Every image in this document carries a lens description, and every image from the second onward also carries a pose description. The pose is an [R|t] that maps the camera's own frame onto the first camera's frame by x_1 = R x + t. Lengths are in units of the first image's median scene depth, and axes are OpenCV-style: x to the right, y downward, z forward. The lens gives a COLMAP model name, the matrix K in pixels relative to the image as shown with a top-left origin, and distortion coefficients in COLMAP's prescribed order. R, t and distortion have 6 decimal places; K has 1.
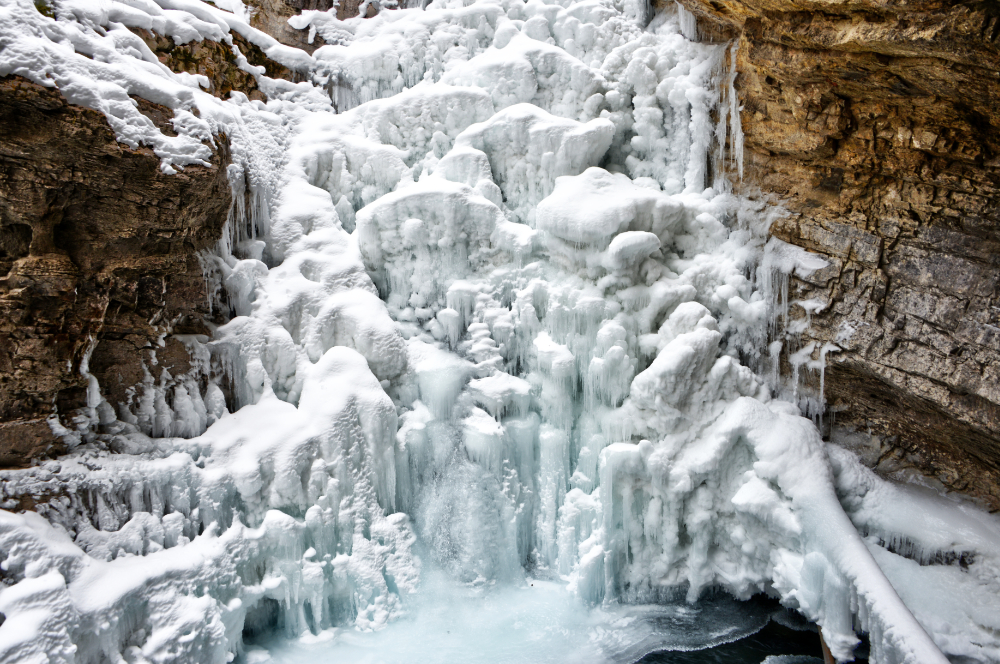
lens RADIAL K [[801.5, 0, 499.2], [0, 801.5, 330.3], [0, 0, 1]] dist [-0.011961, -0.001940]
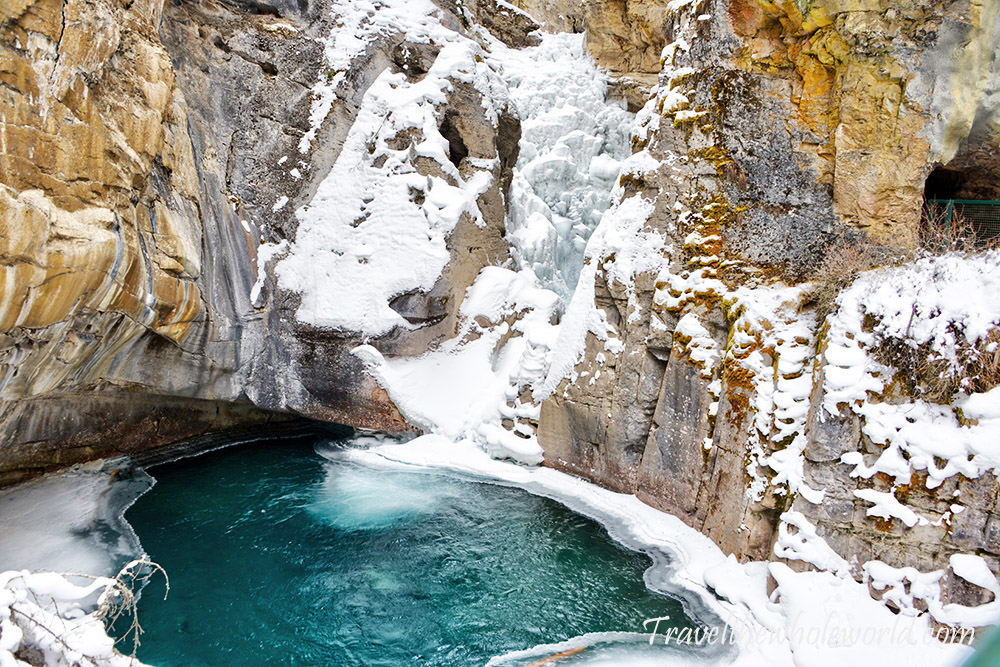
lens RADIAL K [[803.1, 0, 500.1], [0, 803.1, 333.9], [0, 0, 1]] dist [0.004750, 0.000463]
pose [[0.910135, -0.045956, 0.411755, -1.431175], [0.054478, 0.998475, -0.008977, 0.445991], [-0.410714, 0.030602, 0.911250, -1.449403]]
